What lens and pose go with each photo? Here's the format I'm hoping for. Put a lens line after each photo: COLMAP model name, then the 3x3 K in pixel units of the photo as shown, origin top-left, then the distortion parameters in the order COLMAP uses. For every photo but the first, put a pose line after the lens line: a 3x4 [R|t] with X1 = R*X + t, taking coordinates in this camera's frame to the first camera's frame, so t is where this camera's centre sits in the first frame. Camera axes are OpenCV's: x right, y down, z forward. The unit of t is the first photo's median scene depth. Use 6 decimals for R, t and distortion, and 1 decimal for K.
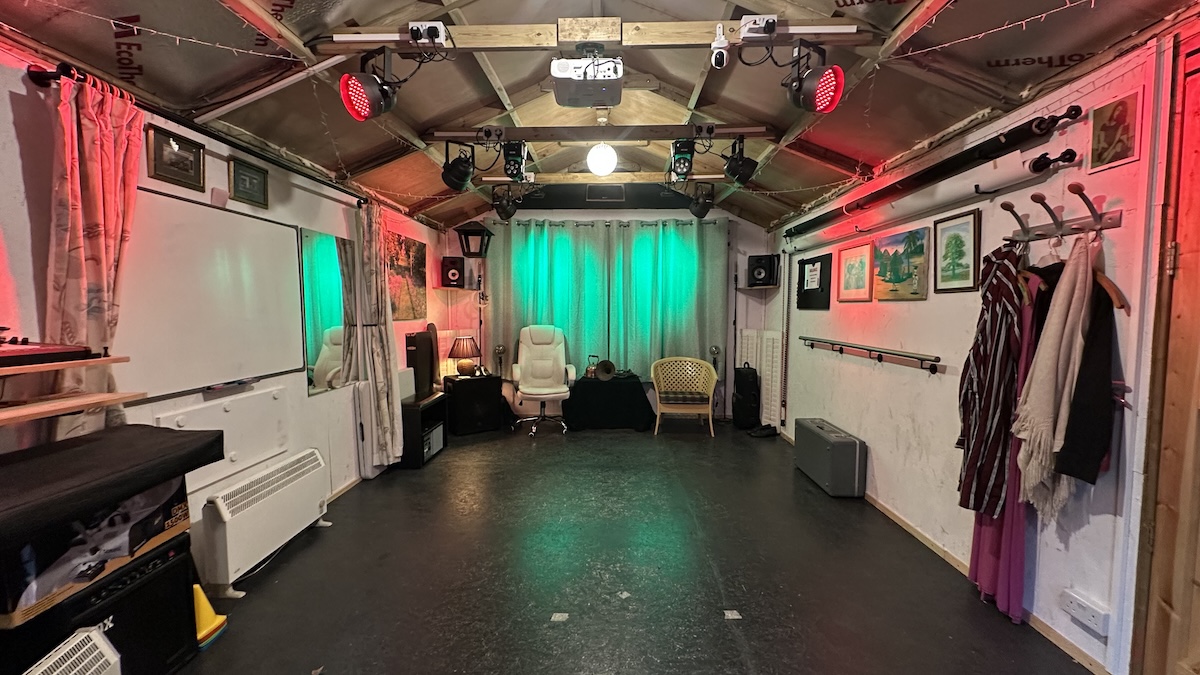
lens RADIAL K [[474.0, 0, 600.0], [0, 474.0, 337.5], [0, 0, 1]] dist [-0.002214, 0.000330]
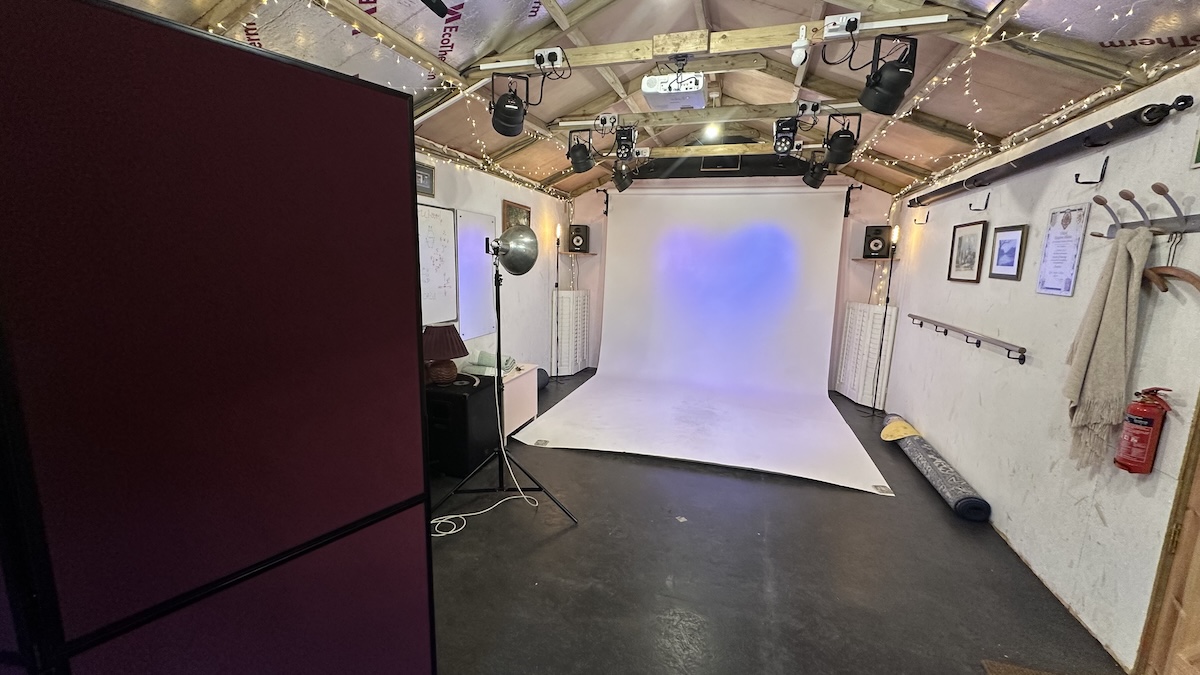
lens RADIAL K [[474.0, 0, 600.0], [0, 474.0, 337.5], [0, 0, 1]] dist [-0.002214, 0.000330]
pose [[0.962106, 0.069951, -0.263550, 0.141472], [-0.045069, 0.994036, 0.099305, -0.044701], [0.268924, -0.083664, 0.959521, -0.210379]]
